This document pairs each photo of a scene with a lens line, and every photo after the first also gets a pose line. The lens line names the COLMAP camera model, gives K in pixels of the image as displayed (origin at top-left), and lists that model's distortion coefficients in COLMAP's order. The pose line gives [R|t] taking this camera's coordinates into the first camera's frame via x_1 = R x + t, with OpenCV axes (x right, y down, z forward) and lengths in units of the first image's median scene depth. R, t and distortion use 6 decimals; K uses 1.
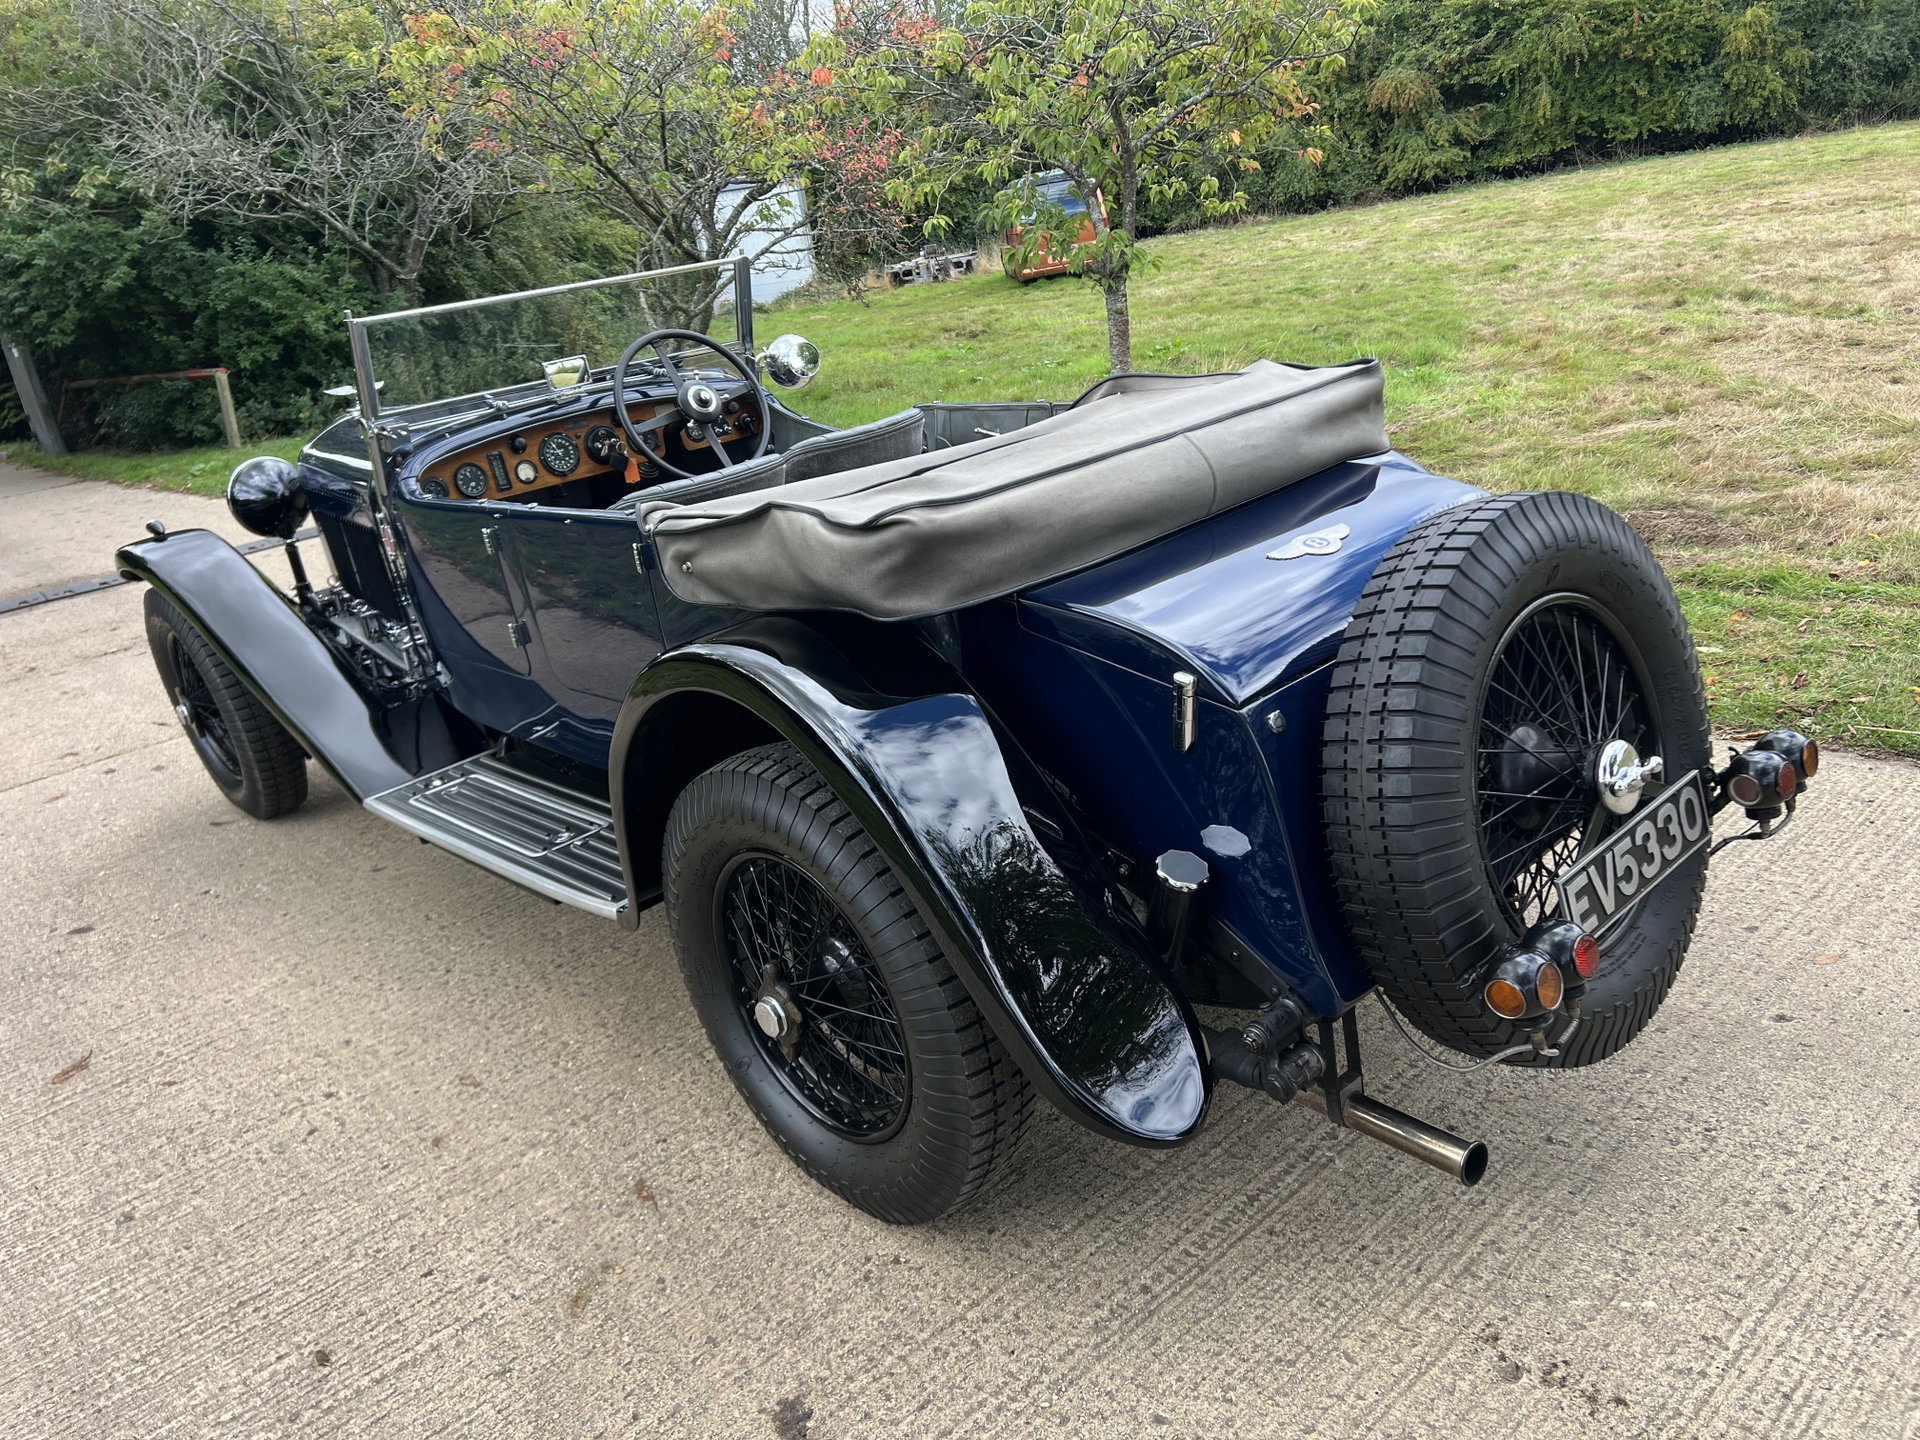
lens RADIAL K [[1481.3, 0, 960.0], [0, 1481.3, 720.0], [0, 0, 1]] dist [0.151276, -0.272925]
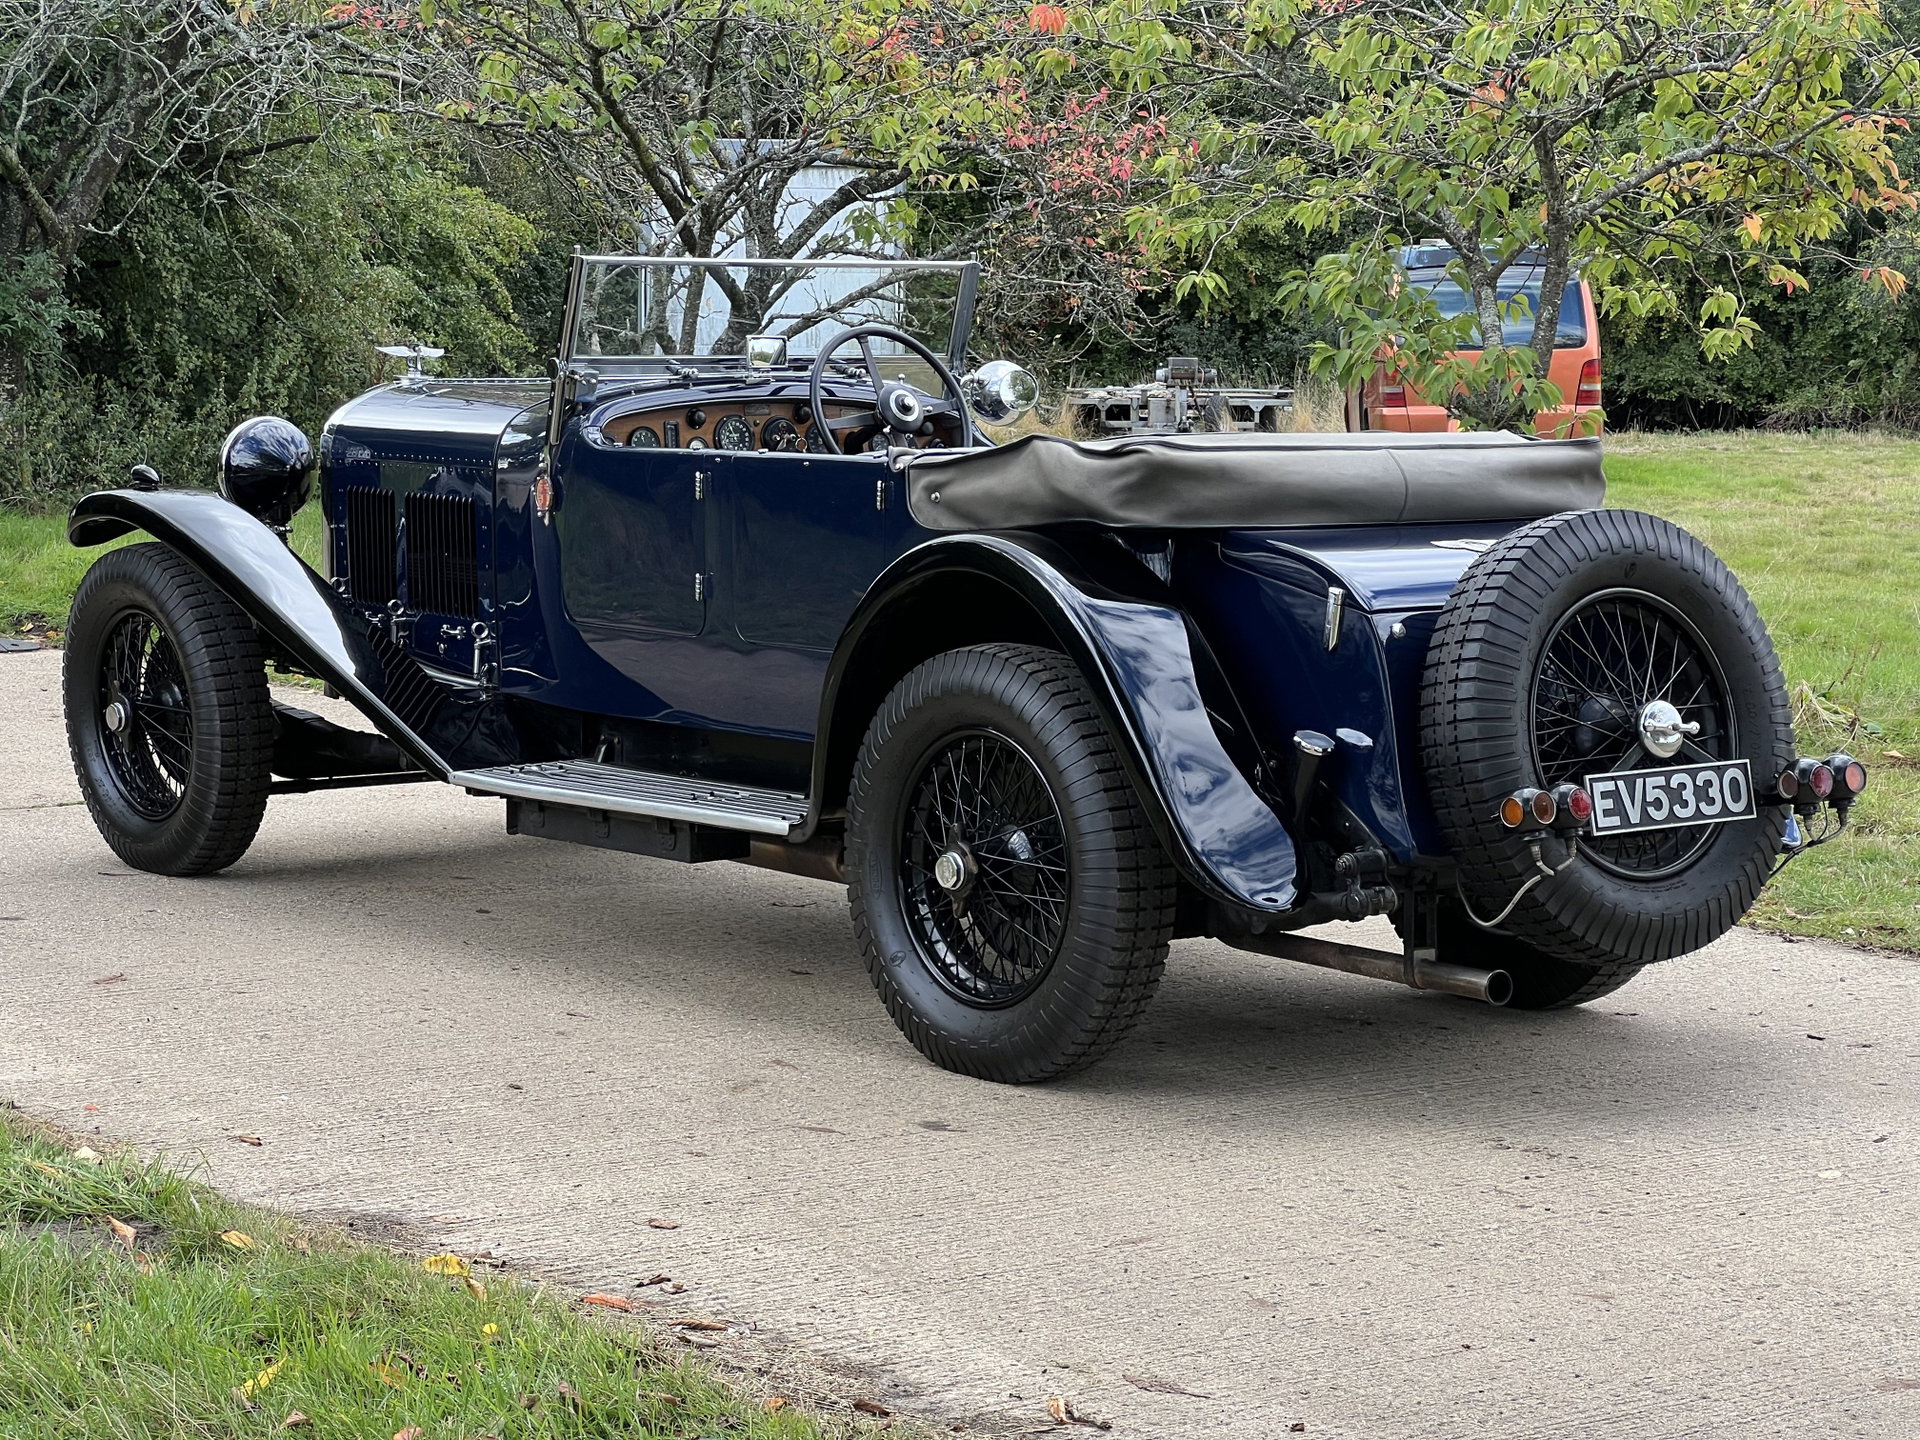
lens RADIAL K [[4659.0, 0, 960.0], [0, 4659.0, 720.0], [0, 0, 1]] dist [0.201851, 4.425486]
pose [[0.984948, 0.164313, -0.053657, 0.030552], [-0.172293, 0.958200, -0.228401, 0.516997], [0.013885, 0.234208, 0.972087, -1.430566]]
